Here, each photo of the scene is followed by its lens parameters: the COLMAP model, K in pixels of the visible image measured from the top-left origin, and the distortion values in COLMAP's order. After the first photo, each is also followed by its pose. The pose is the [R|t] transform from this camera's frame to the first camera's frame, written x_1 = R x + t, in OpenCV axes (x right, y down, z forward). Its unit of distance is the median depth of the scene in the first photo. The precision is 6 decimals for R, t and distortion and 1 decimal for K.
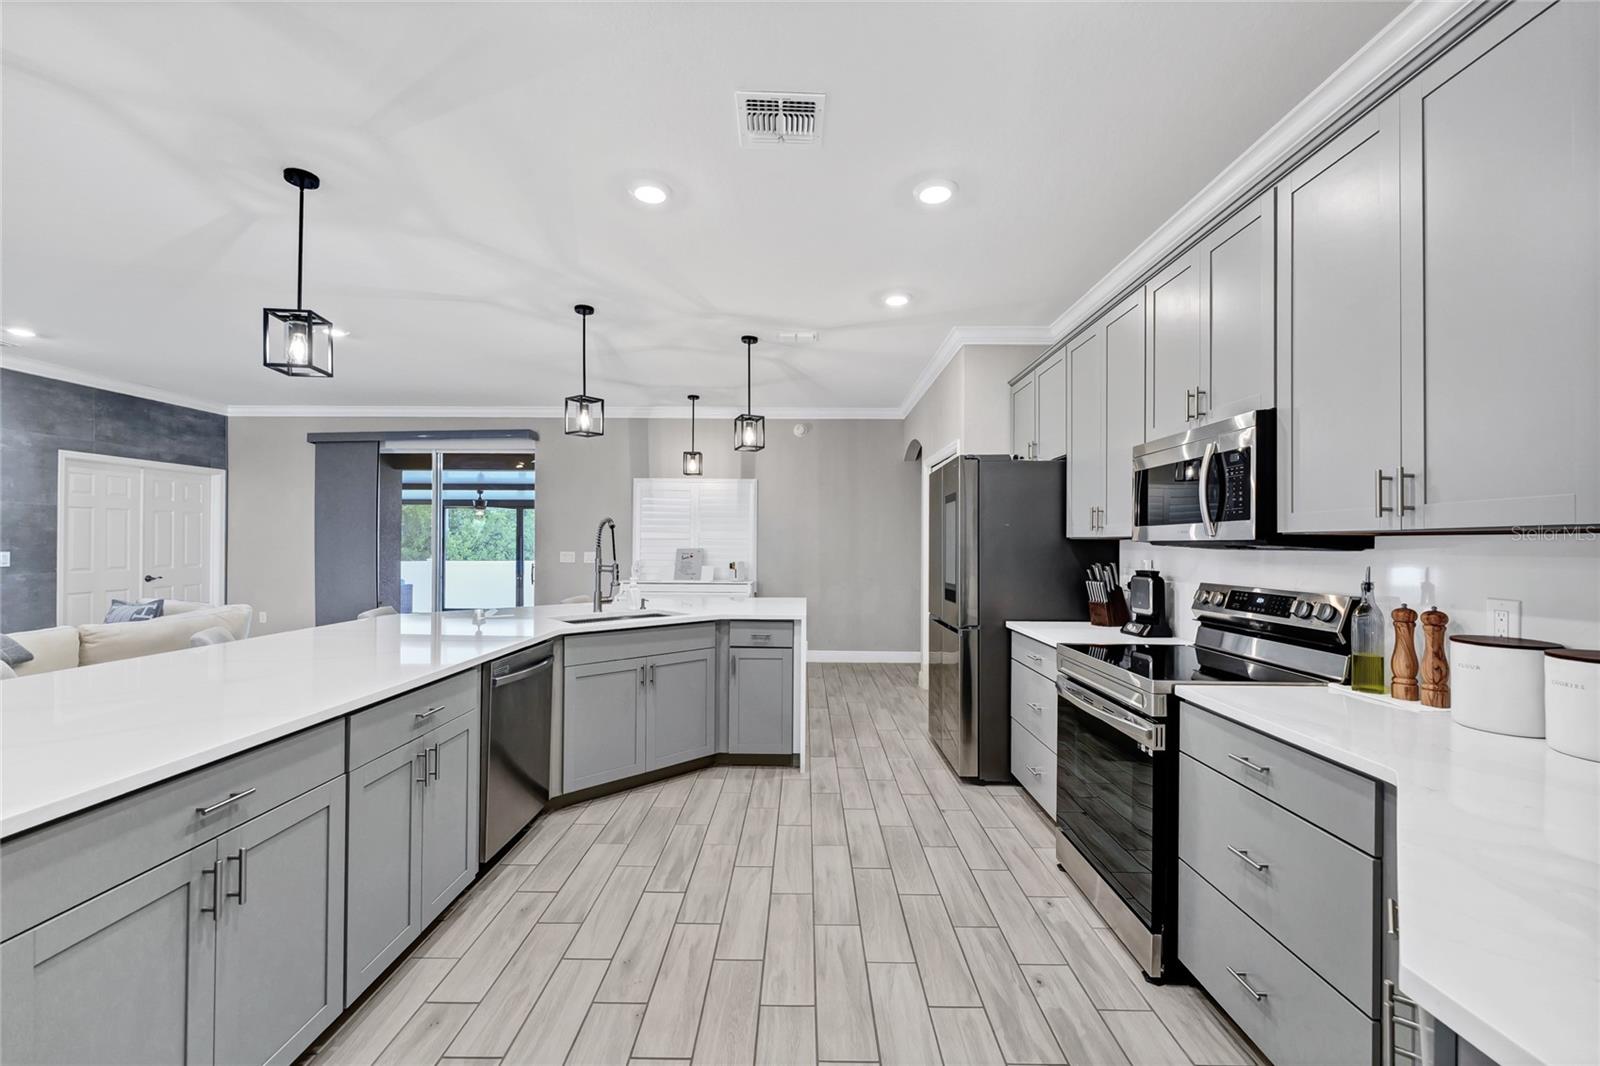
lens RADIAL K [[669.5, 0, 782.7], [0, 669.5, 534.0], [0, 0, 1]] dist [0.000774, -0.001404]
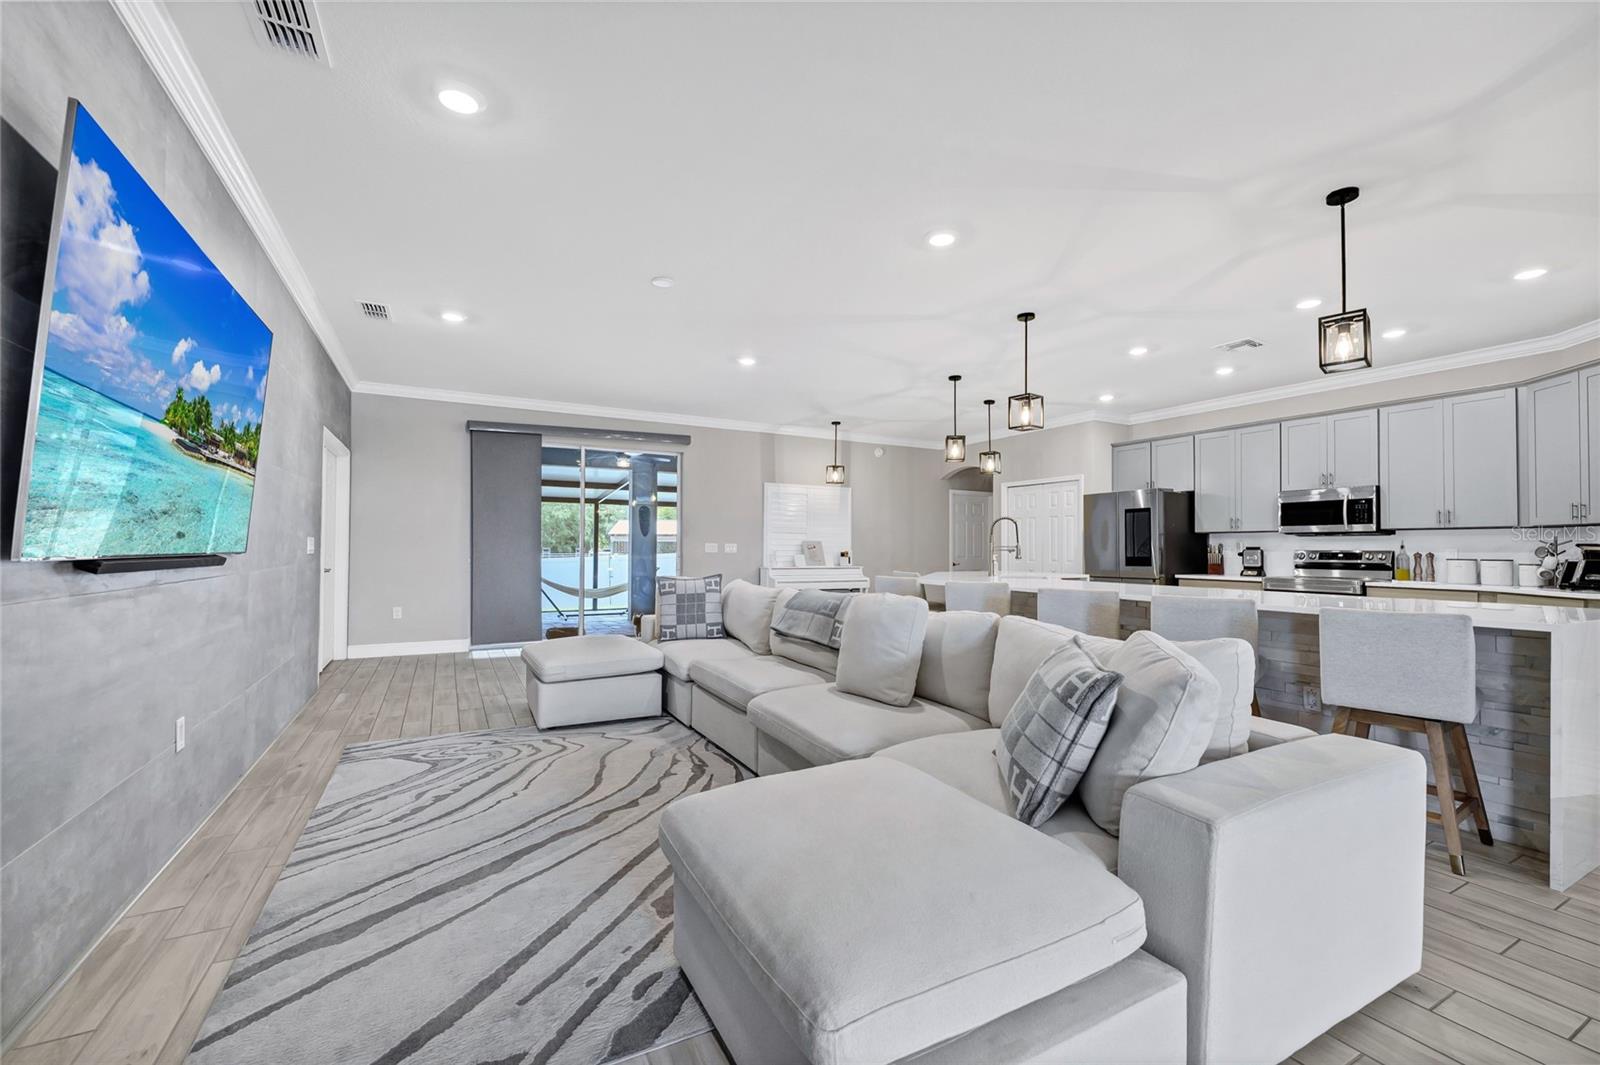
lens RADIAL K [[667.3, 0, 788.1], [0, 667.3, 533.3], [0, 0, 1]] dist [-0.000075, -0.001208]
pose [[0.873711, 0.010446, 0.486333, -1.918240], [-0.008762, 0.999945, -0.005737, 0.037551], [-0.486366, 0.000751, 0.873755, -0.173787]]
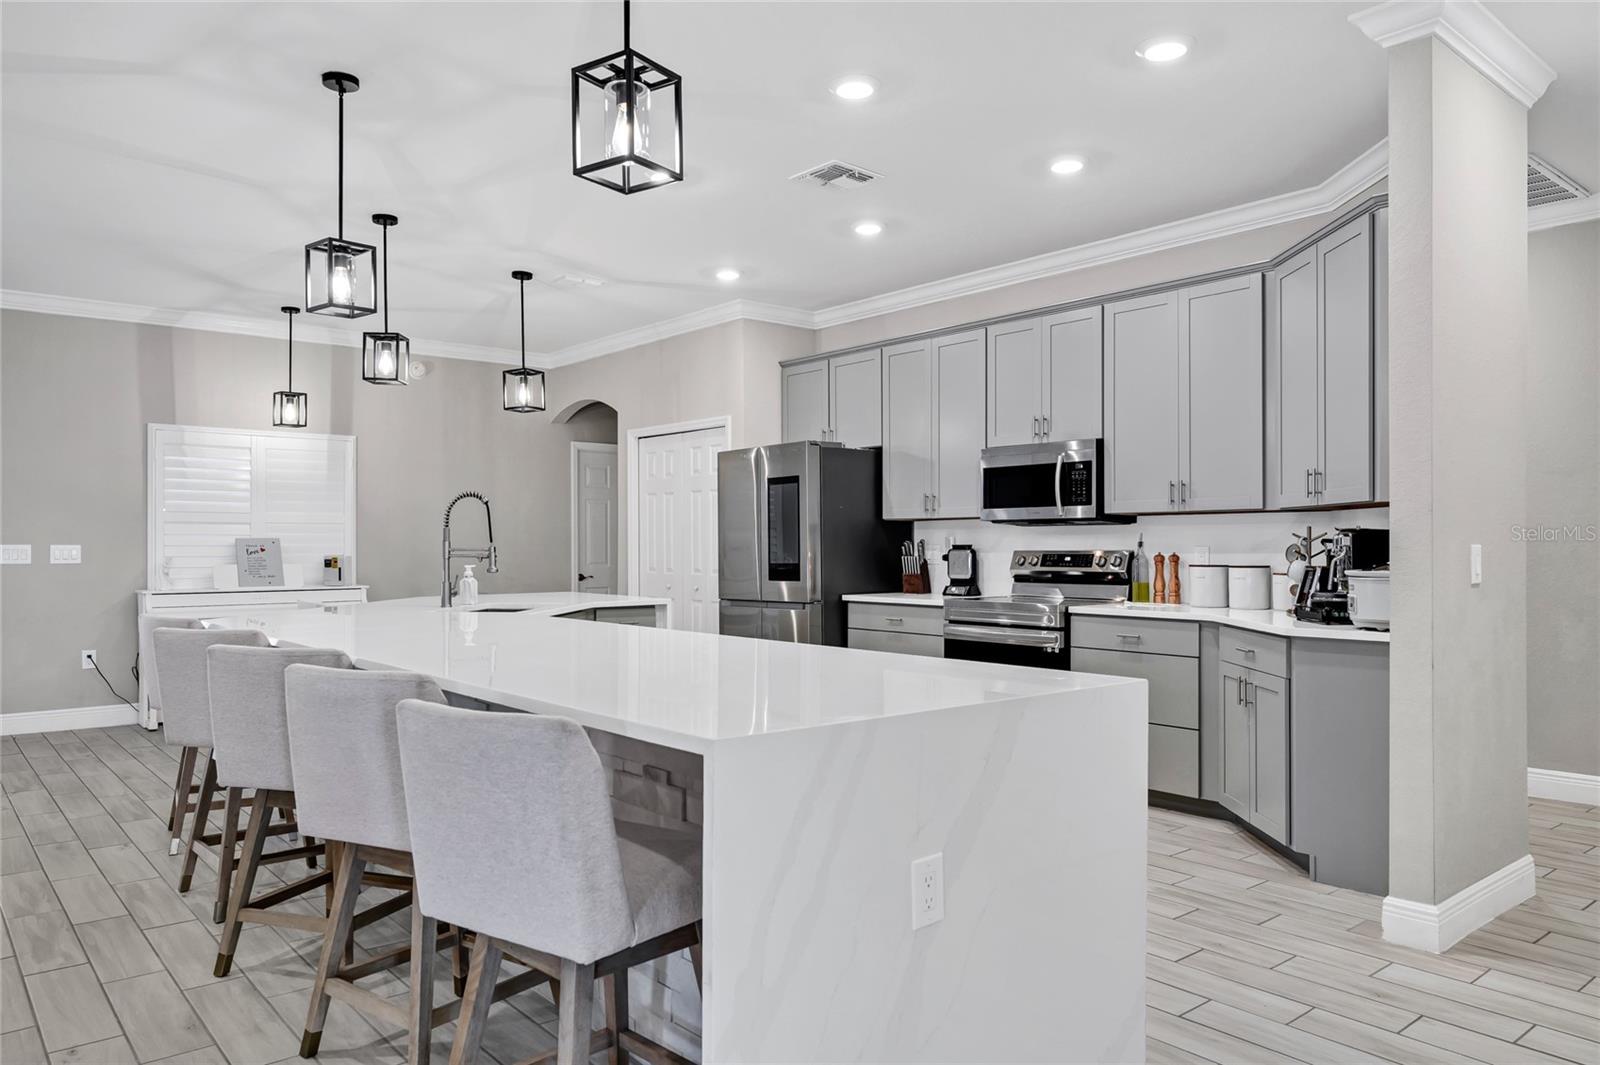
lens RADIAL K [[1106.5, 0, 784.0], [0, 1106.5, 552.3], [0, 0, 1]] dist [-0.006352, 0.008959]
pose [[0.755870, -0.013815, 0.654576, -1.120327], [-0.003382, 0.999682, 0.025004, 0.019440], [-0.654713, -0.021114, 0.755583, -0.377166]]
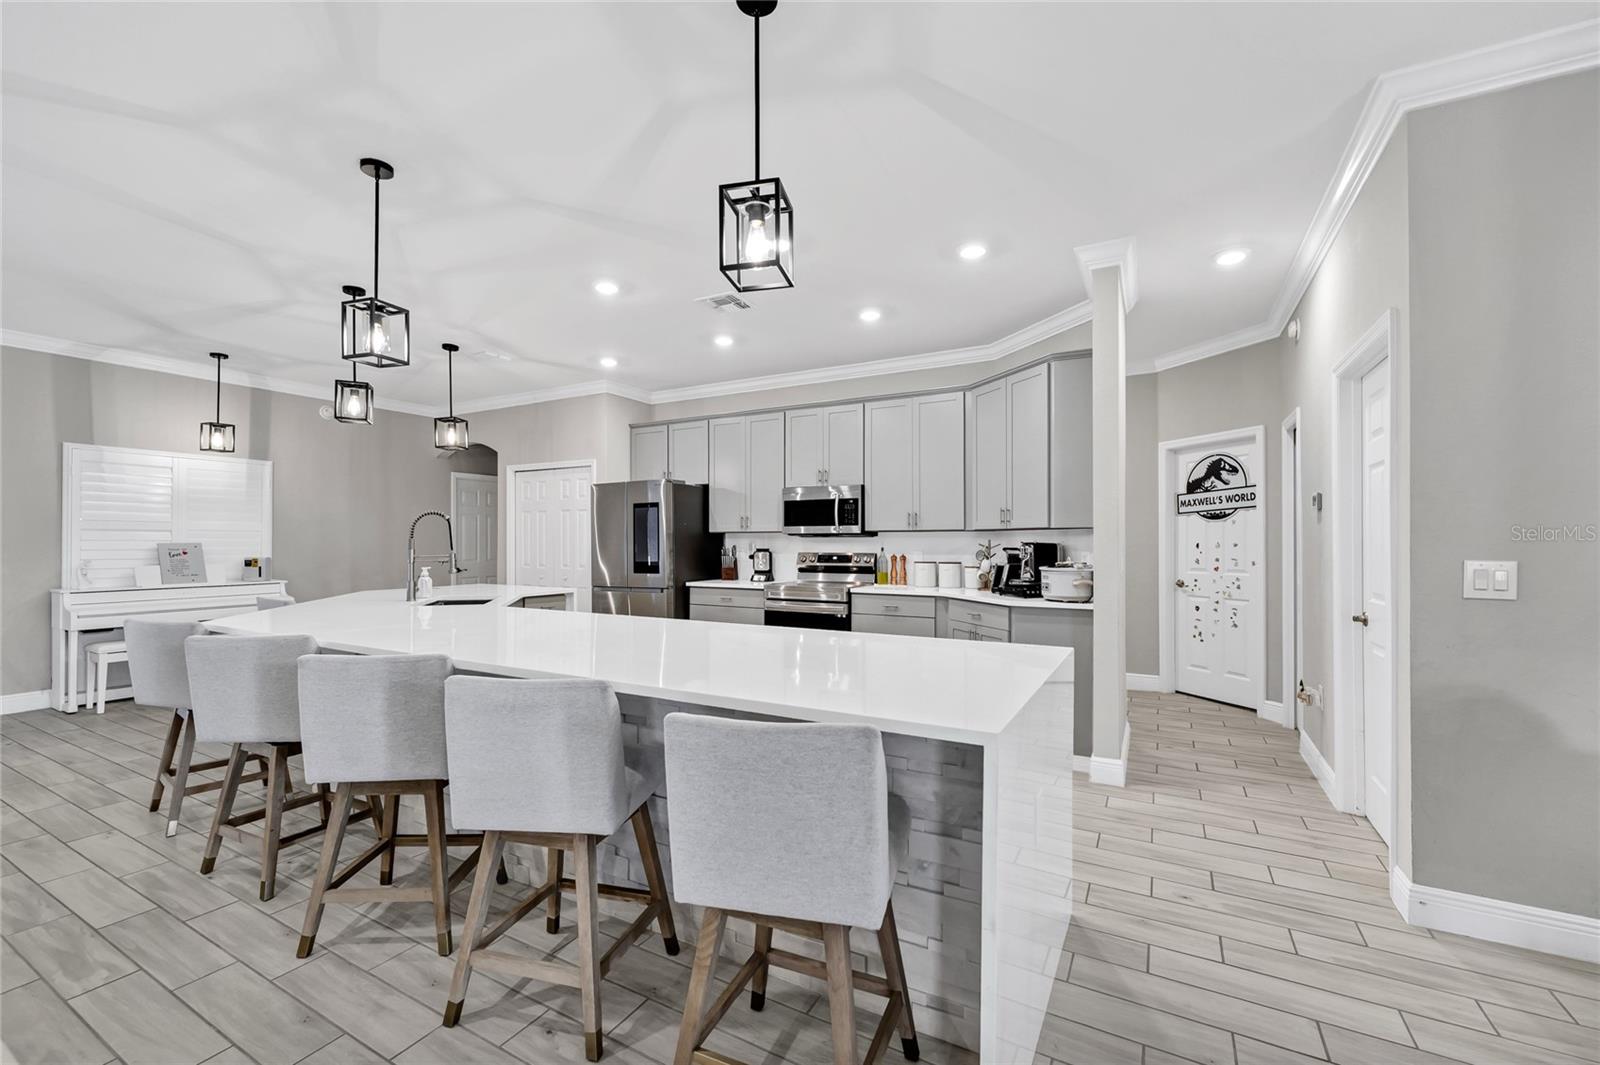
lens RADIAL K [[667.3, 0, 799.1], [0, 667.3, 542.8], [0, 0, 1]] dist [-0.000075, -0.001208]
pose [[0.464456, -0.009953, 0.885540, -1.211049], [-0.011644, 0.999782, 0.017344, 0.002283], [-0.885520, -0.018367, 0.464239, -0.021470]]
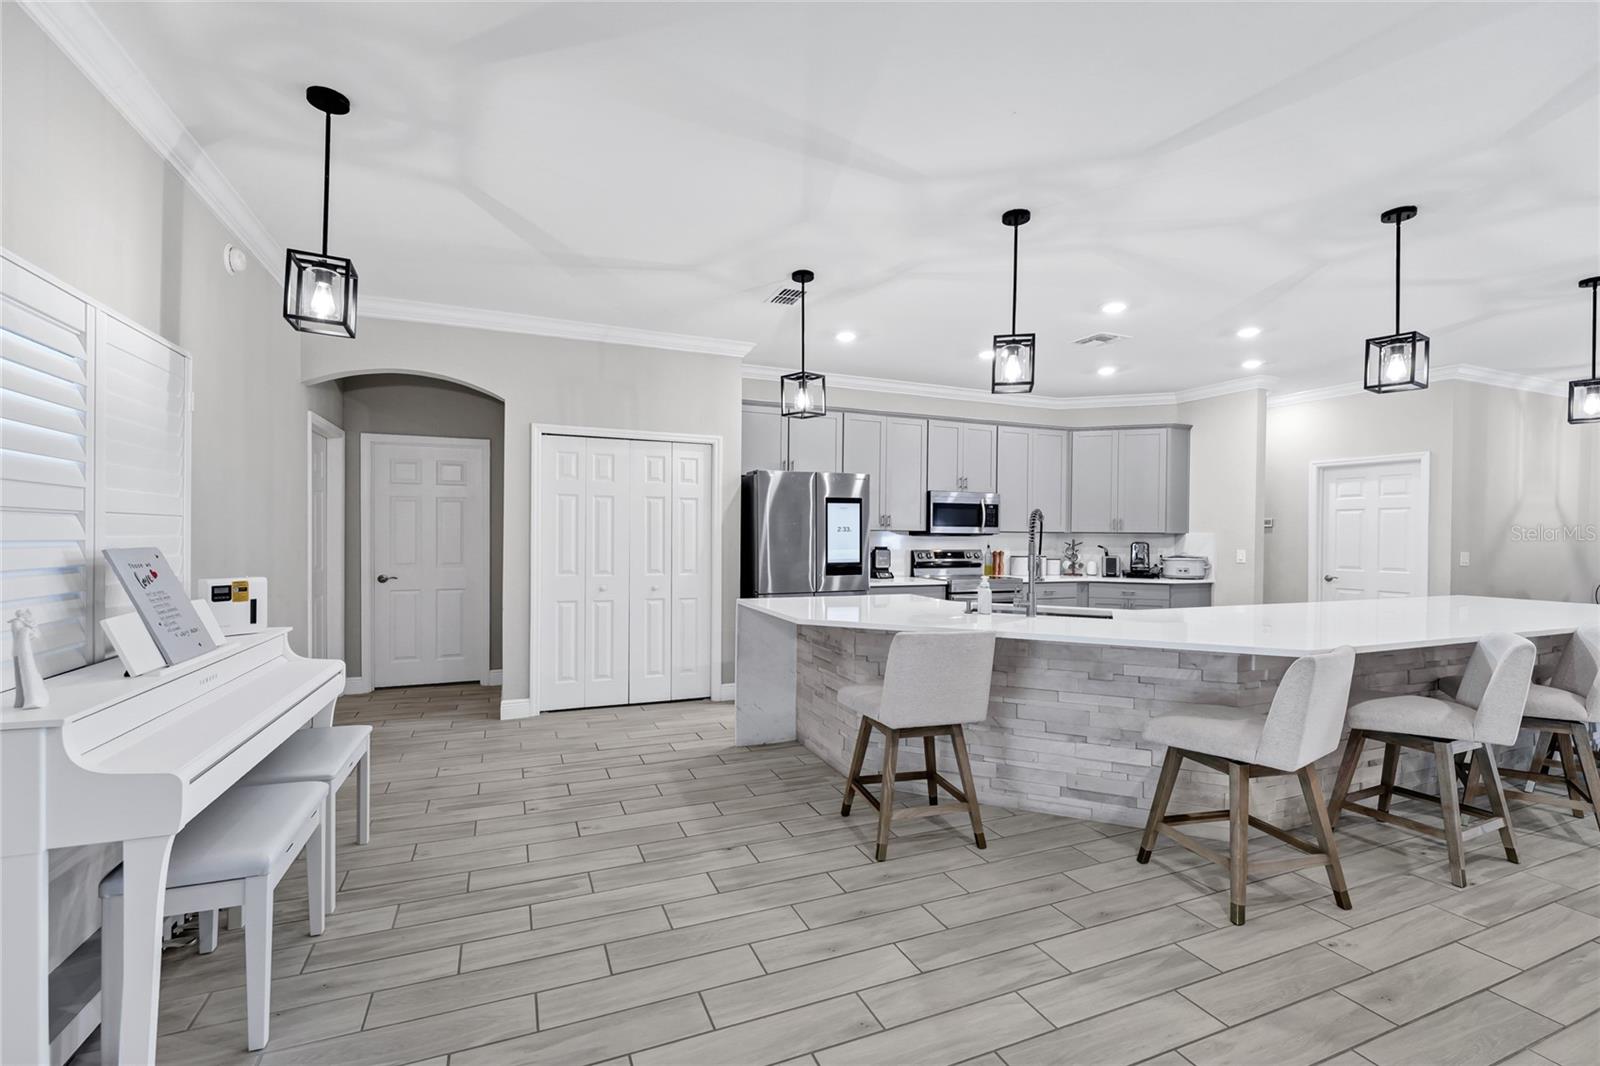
lens RADIAL K [[669.5, 0, 772.2], [0, 669.5, 539.6], [0, 0, 1]] dist [0.000774, -0.001404]
pose [[-0.373905, -0.019979, 0.927252, -1.259943], [-0.026876, 0.999582, 0.010700, 0.021030], [-0.927078, -0.020920, -0.374285, 2.163222]]
